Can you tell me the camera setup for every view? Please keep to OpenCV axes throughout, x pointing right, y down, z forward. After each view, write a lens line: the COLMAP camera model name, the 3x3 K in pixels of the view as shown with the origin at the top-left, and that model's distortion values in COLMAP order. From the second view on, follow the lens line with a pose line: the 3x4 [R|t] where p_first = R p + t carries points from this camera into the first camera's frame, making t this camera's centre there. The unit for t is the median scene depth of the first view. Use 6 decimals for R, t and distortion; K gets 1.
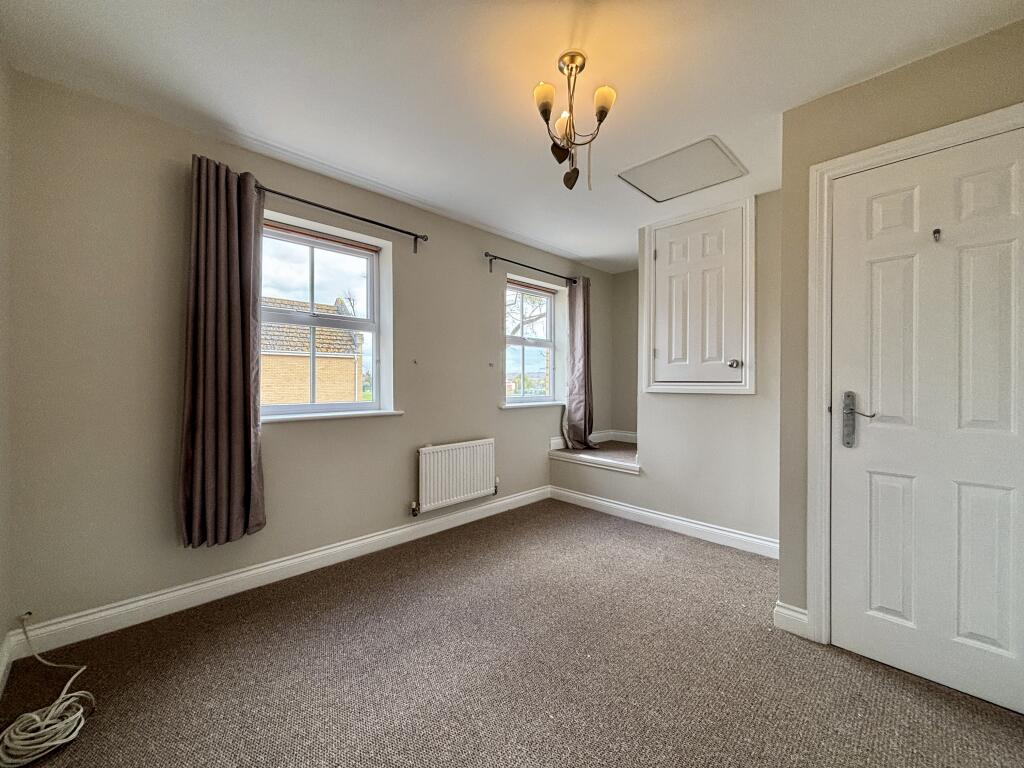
lens RADIAL K [[411.7, 0, 512.0], [0, 411.7, 384.0], [0, 0, 1]] dist [-0.000617, 0.000117]
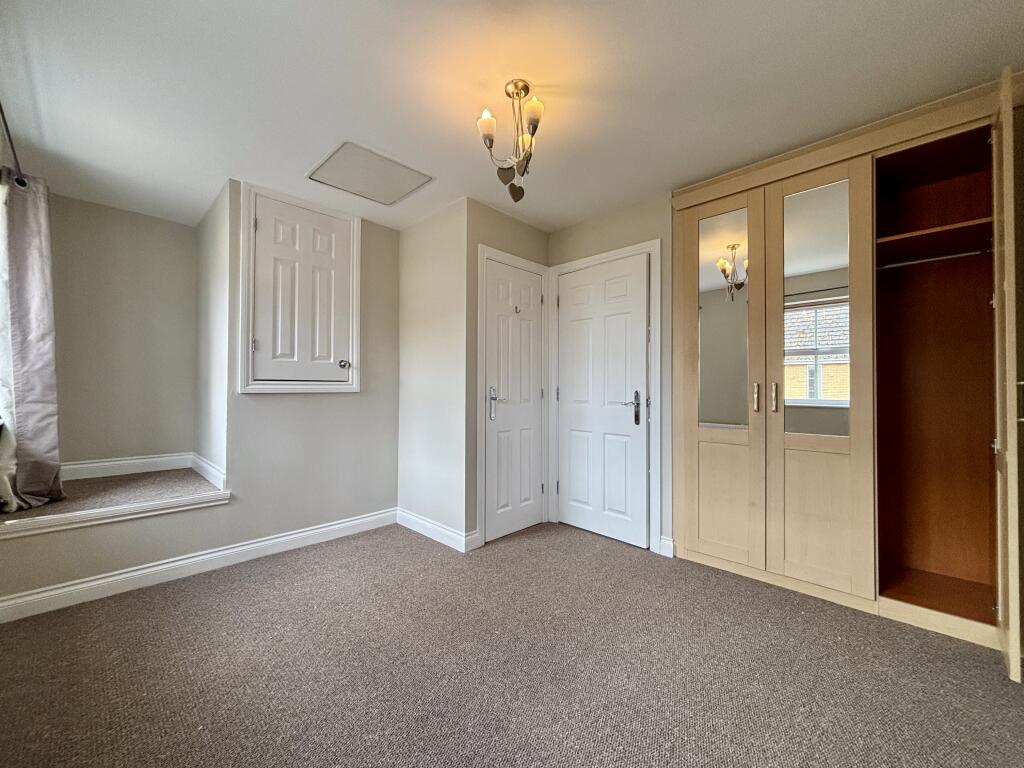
lens RADIAL K [[411.7, 0, 512.0], [0, 411.7, 384.0], [0, 0, 1]] dist [-0.000617, 0.000117]
pose [[-0.024767, 0.000152, 0.999693, -0.482624], [-0.000366, 1.000000, -0.000161, 0.002181], [-0.999693, -0.000370, -0.024767, 0.525671]]
